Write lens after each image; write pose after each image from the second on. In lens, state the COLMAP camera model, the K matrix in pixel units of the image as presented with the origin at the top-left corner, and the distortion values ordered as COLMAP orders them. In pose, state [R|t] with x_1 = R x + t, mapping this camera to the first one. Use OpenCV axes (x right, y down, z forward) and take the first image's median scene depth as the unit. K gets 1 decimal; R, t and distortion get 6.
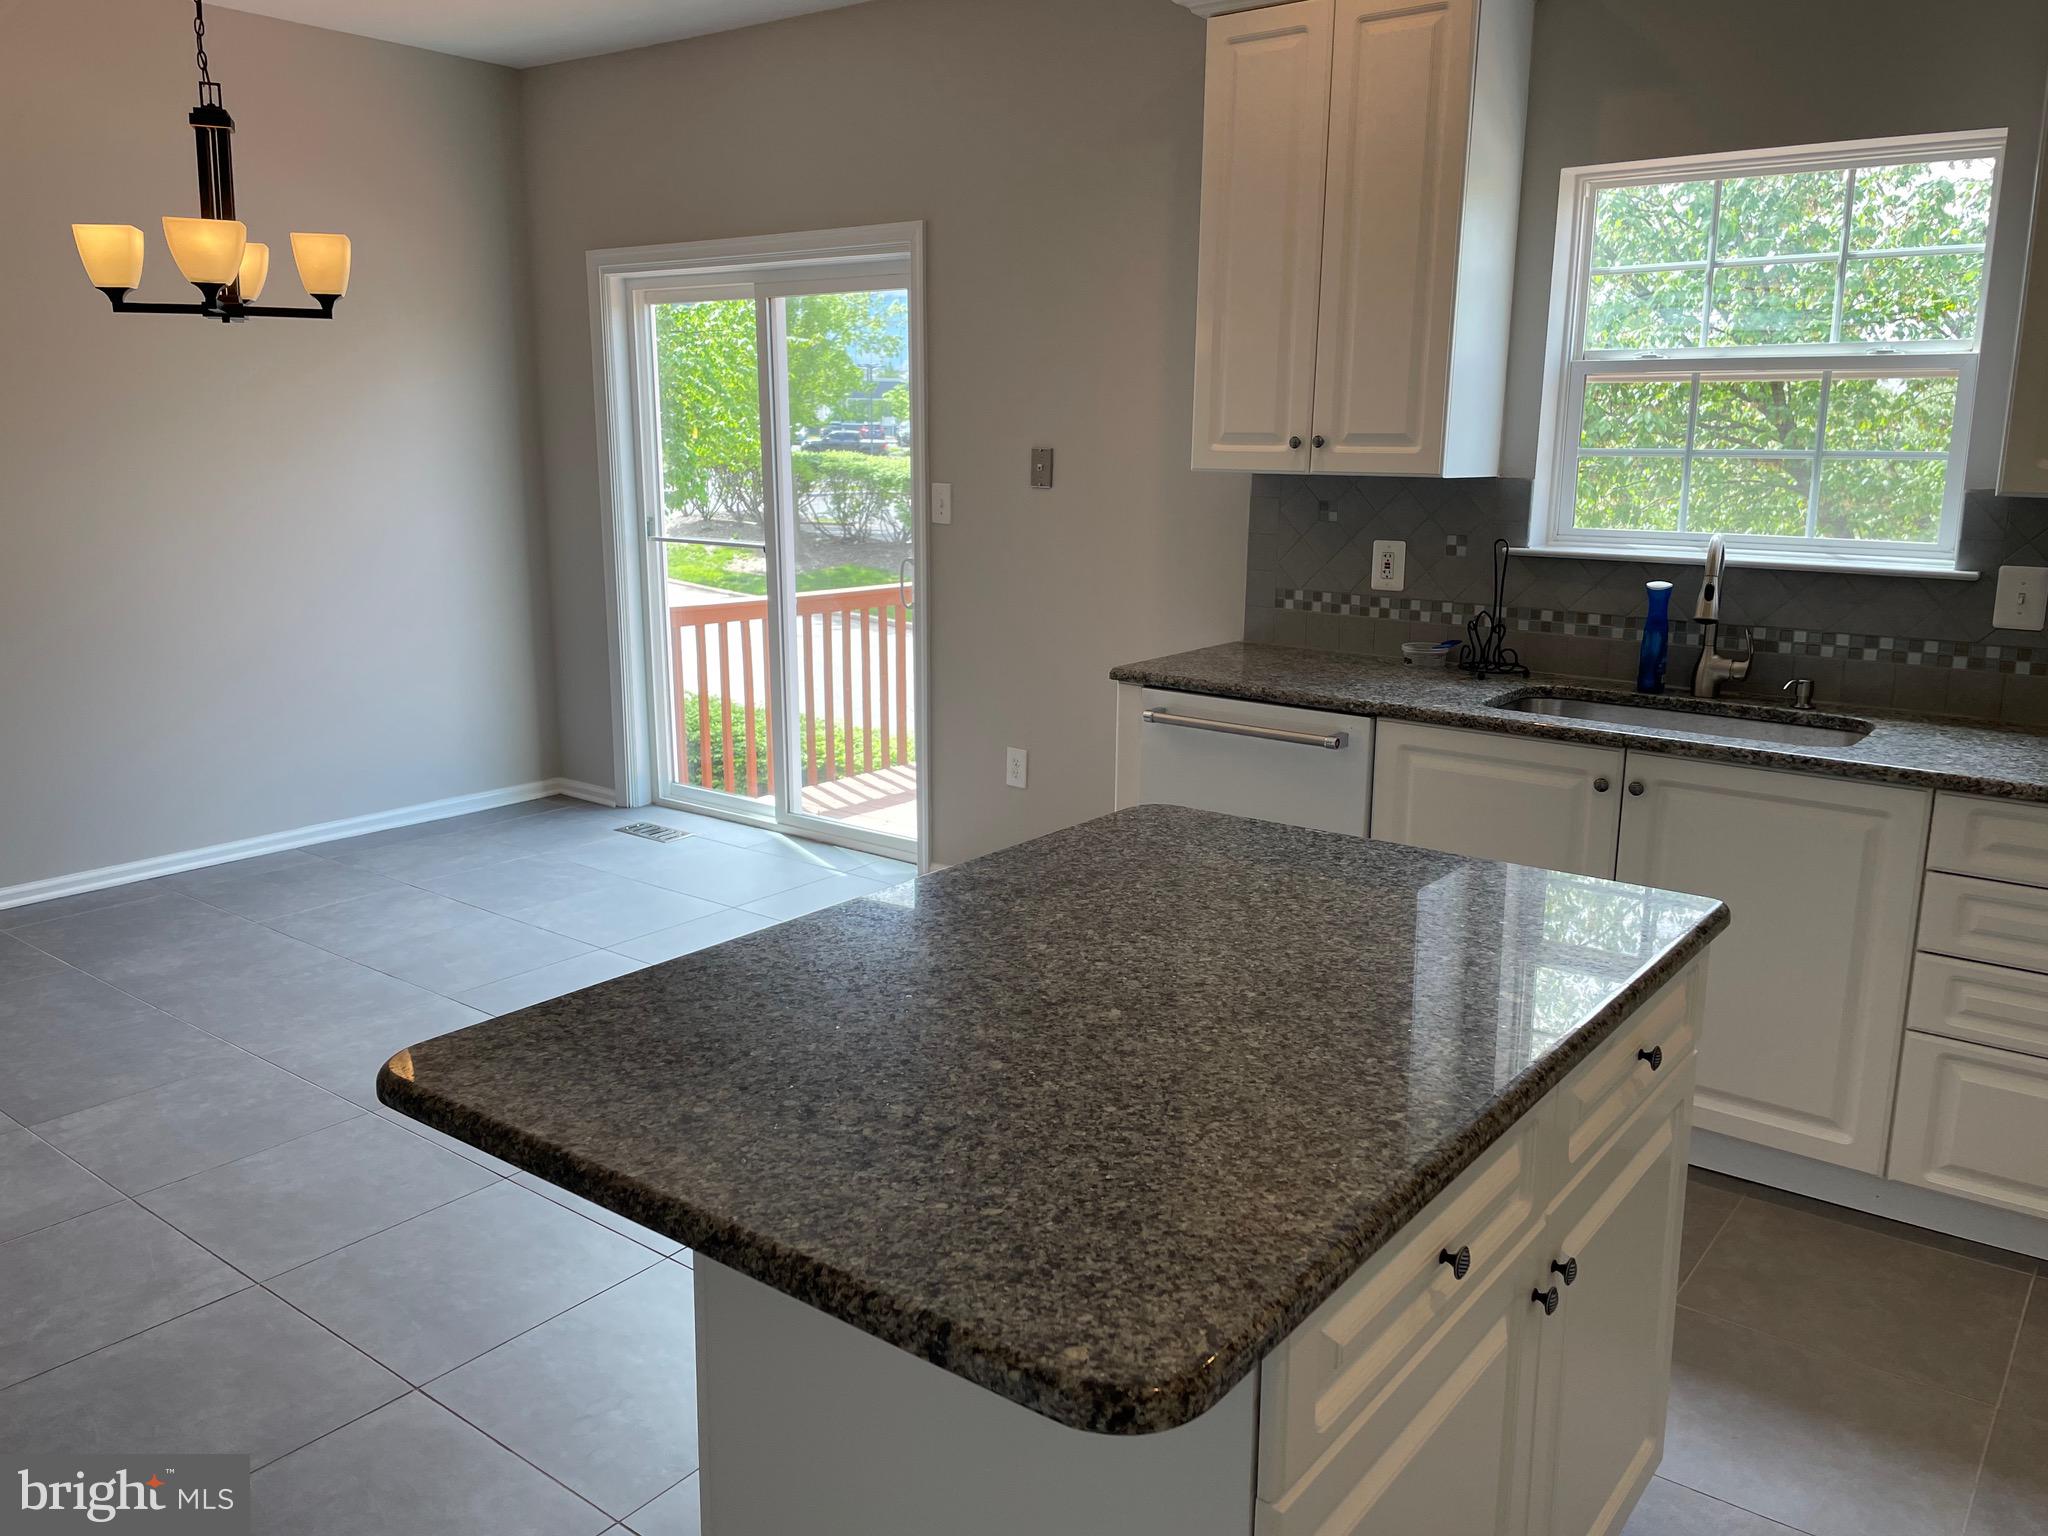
lens RADIAL K [[1561.2, 0, 1024.0], [0, 1561.2, 768.0], [0, 0, 1]] dist [0.112317, -0.162607]
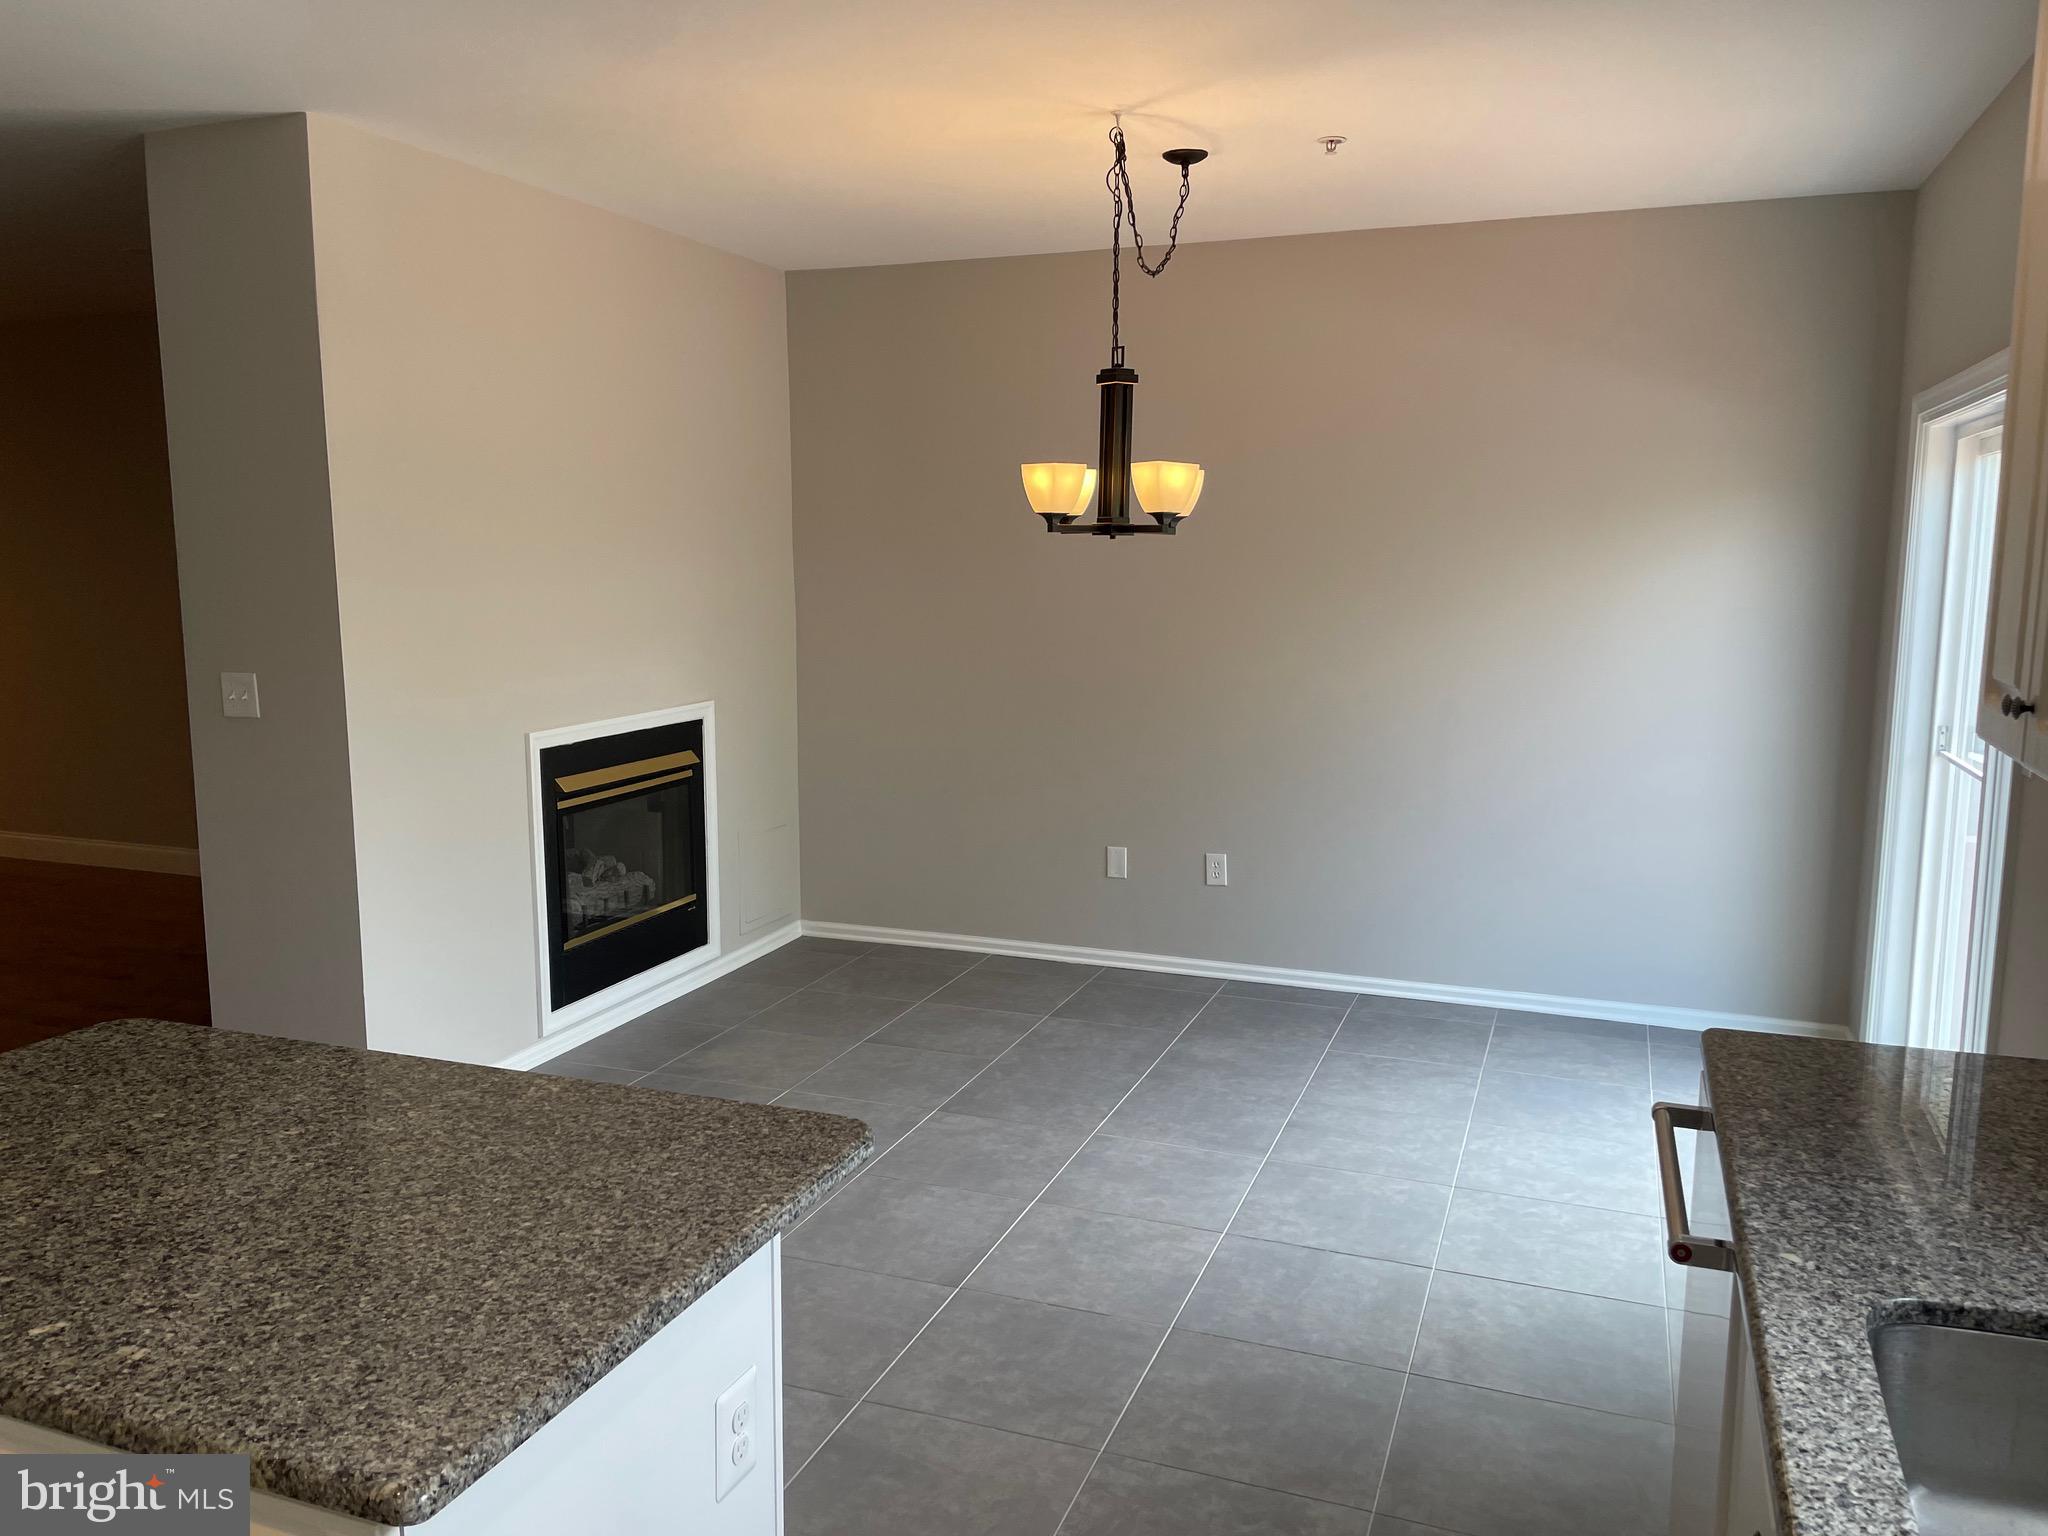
lens RADIAL K [[1561.2, 0, 1024.0], [0, 1561.2, 768.0], [0, 0, 1]] dist [0.112317, -0.162607]
pose [[0.295193, 0.131546, -0.946339, 0.669440], [-0.209425, 0.975298, 0.070245, -0.182440], [0.932203, 0.177451, 0.315451, 0.603105]]
